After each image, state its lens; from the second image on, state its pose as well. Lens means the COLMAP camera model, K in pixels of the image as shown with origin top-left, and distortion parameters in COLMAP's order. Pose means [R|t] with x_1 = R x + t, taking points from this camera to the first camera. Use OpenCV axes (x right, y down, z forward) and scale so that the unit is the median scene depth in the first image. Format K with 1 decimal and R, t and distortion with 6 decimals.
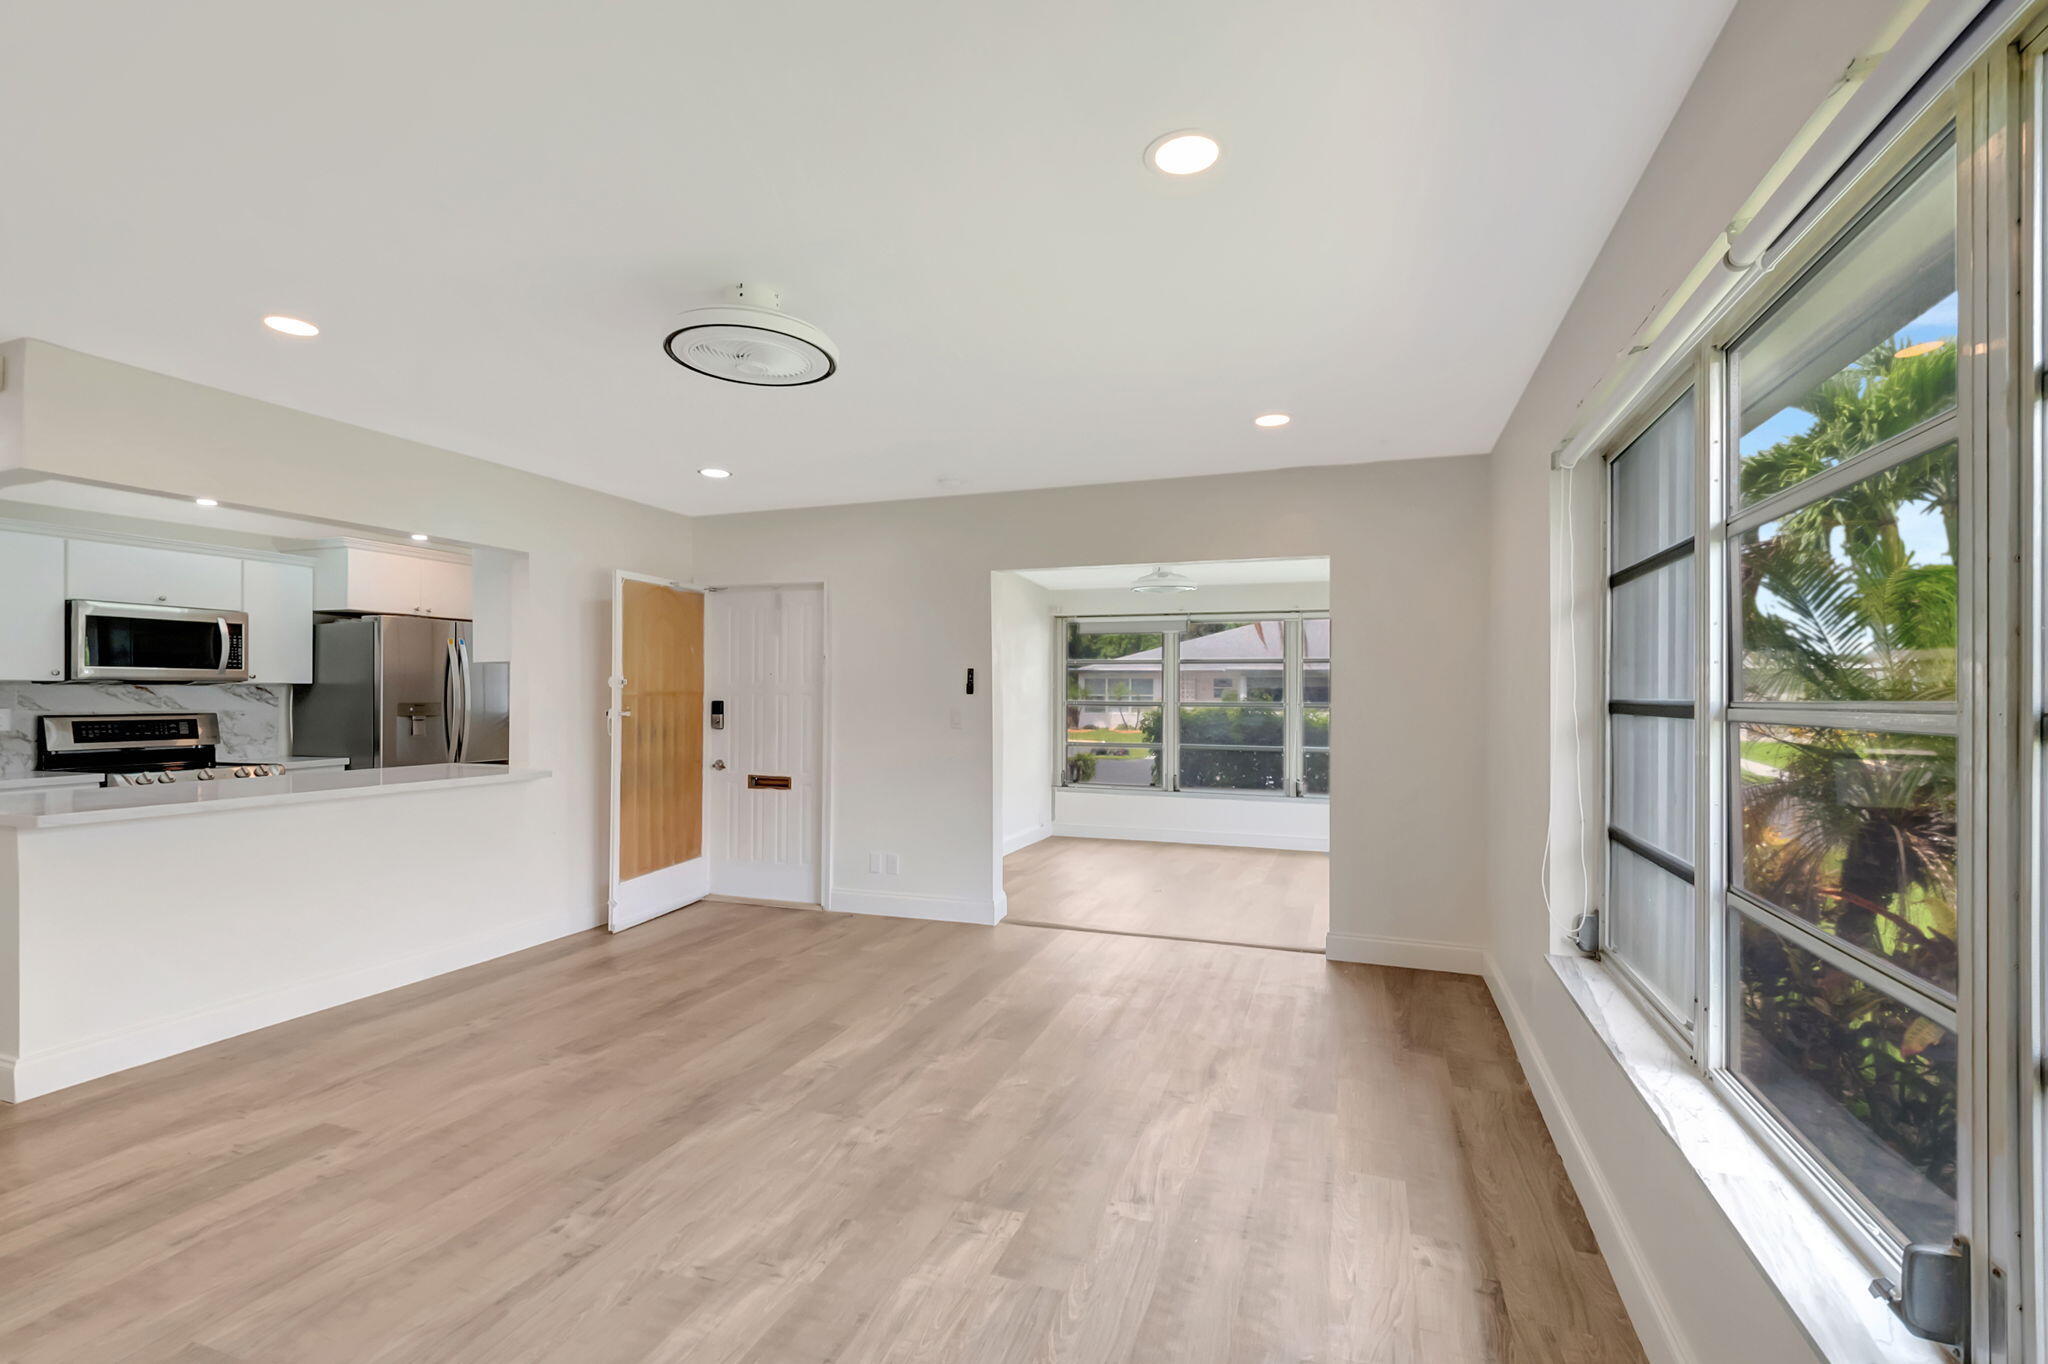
lens RADIAL K [[917.8, 0, 1024.0], [0, 917.8, 682.0], [0, 0, 1]] dist [0.003703, -0.003669]
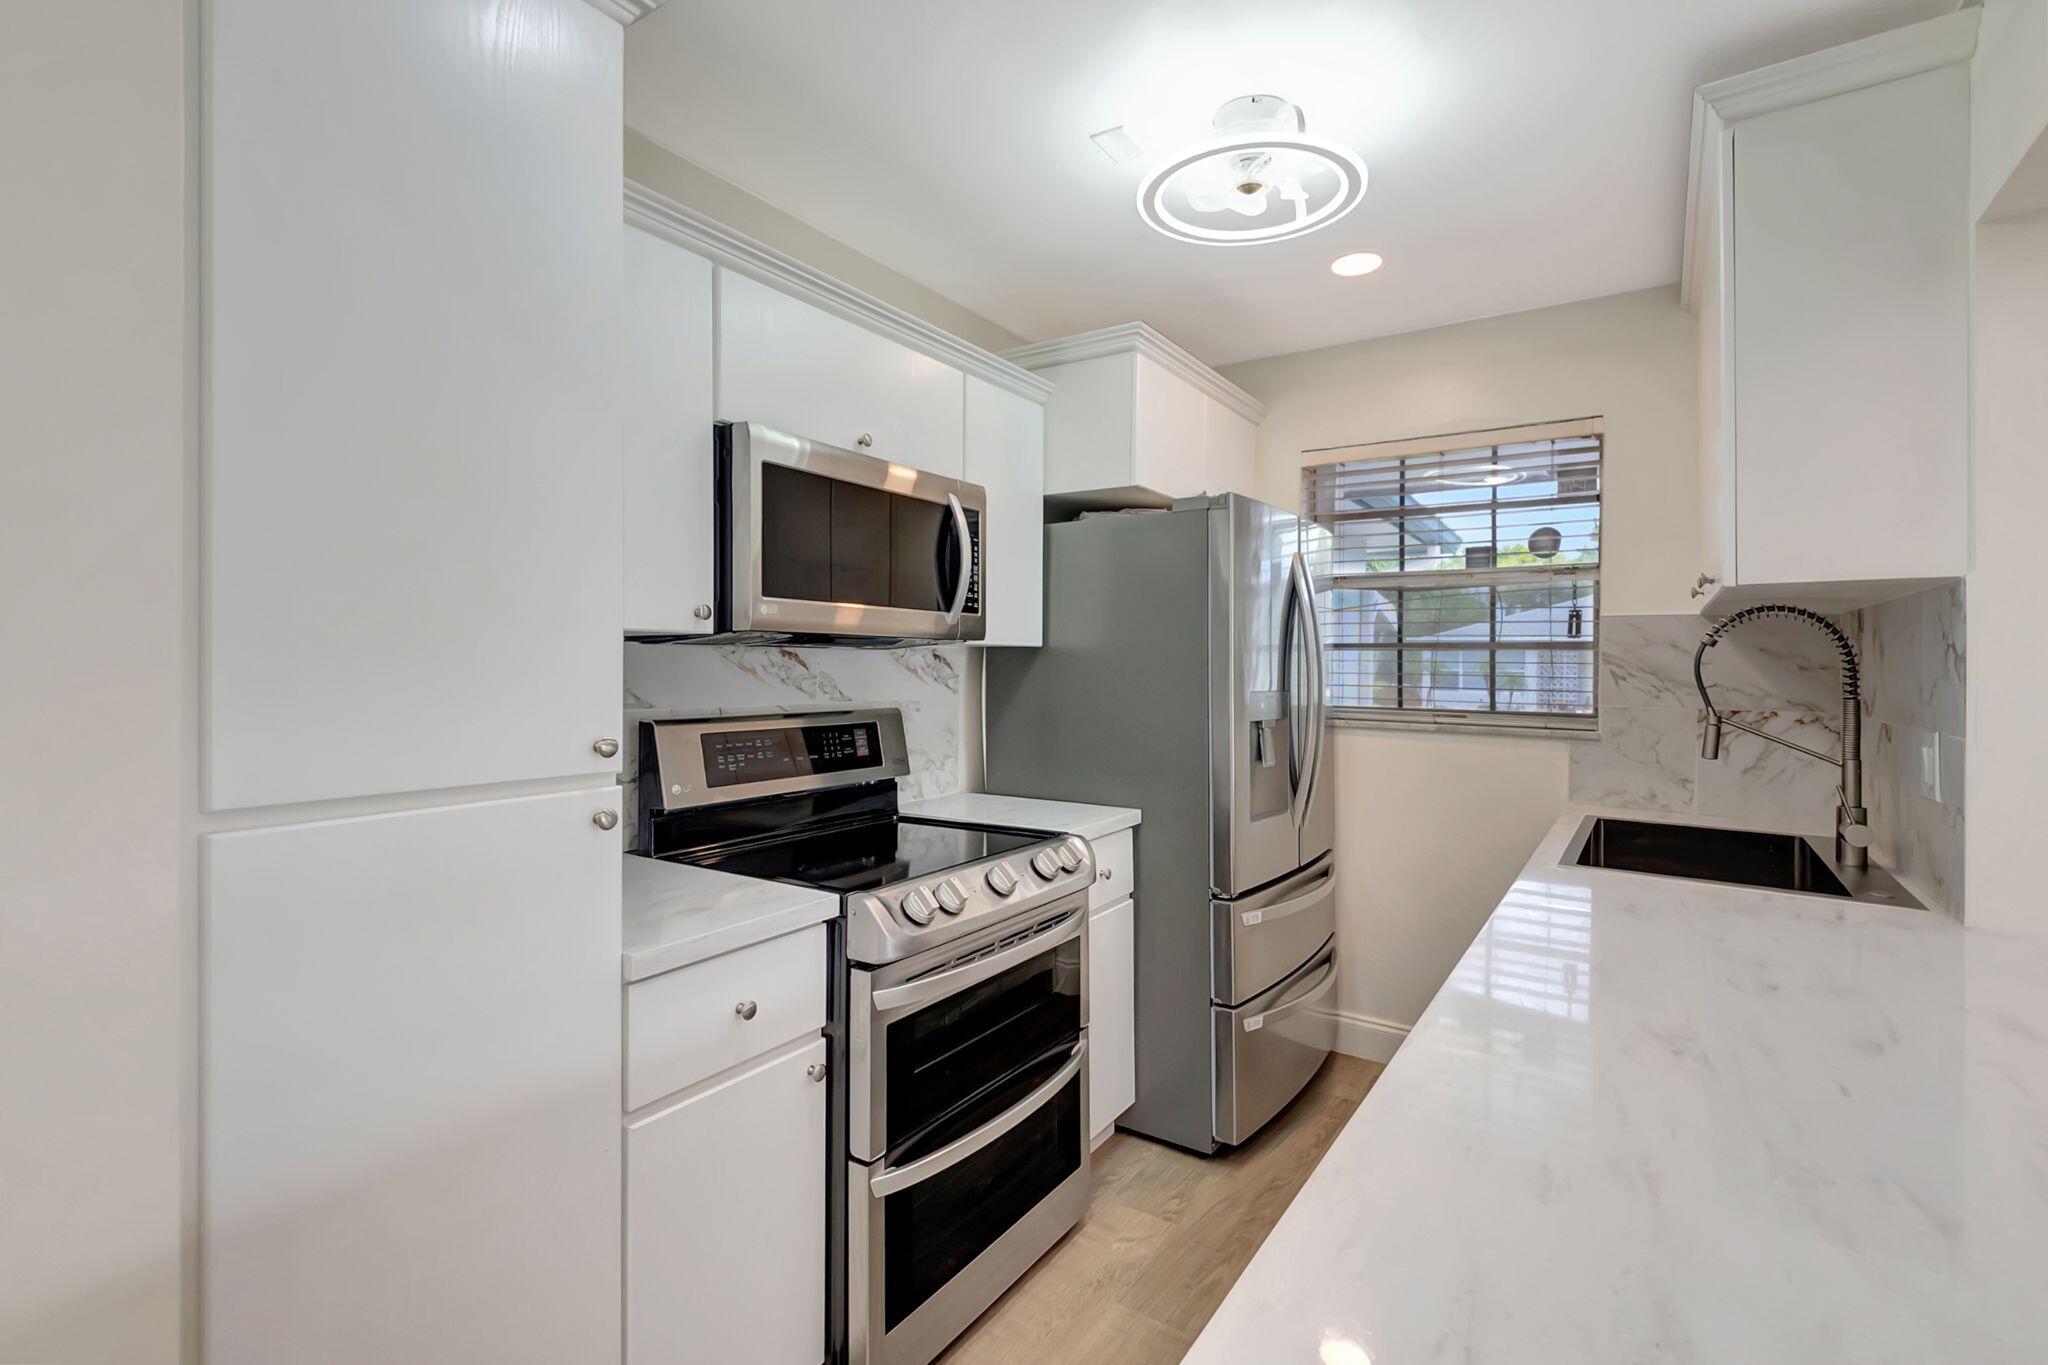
lens RADIAL K [[922.2, 0, 1020.9], [0, 922.2, 659.4], [0, 0, 1]] dist [0.028172, -0.023053]
pose [[0.967270, 0.009071, -0.253585, -0.639787], [-0.007174, 0.999939, 0.008407, 0.003872], [0.253646, -0.006312, 0.967276, 0.511541]]
